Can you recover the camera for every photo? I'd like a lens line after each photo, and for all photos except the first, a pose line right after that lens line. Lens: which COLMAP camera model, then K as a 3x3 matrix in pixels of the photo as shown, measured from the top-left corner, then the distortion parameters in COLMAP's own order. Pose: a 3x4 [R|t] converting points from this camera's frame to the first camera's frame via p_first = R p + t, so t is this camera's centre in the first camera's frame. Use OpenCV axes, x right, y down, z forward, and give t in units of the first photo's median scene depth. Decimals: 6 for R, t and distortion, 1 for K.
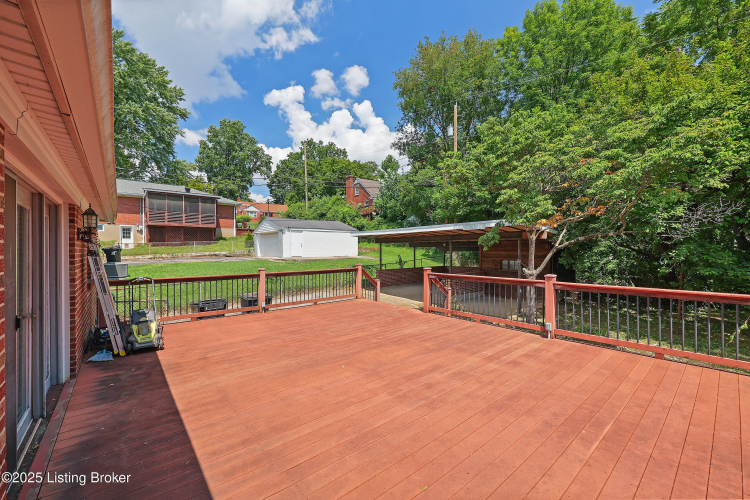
lens RADIAL K [[303.5, 0, 372.5], [0, 303.5, 247.9], [0, 0, 1]] dist [-0.000674, 0.000042]
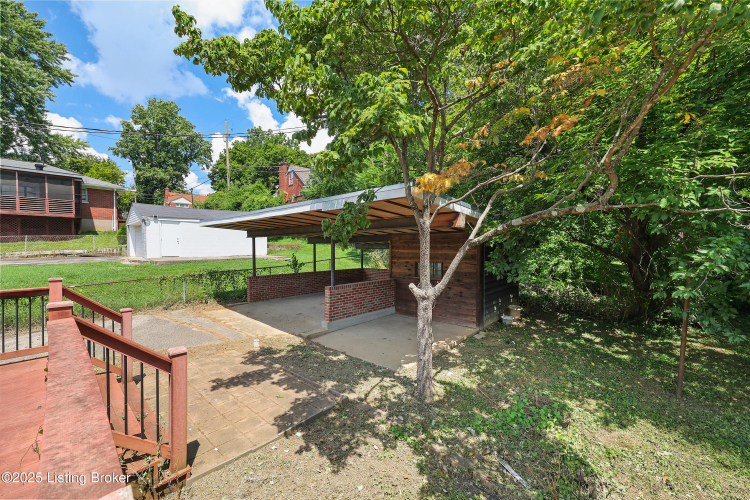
lens RADIAL K [[303.5, 0, 372.5], [0, 303.5, 247.9], [0, 0, 1]] dist [-0.000674, 0.000042]
pose [[0.992746, -0.000574, 0.120225, 0.123055], [-0.000397, 0.999968, 0.008049, 0.001400], [-0.120226, -0.008039, 0.992714, 0.169497]]
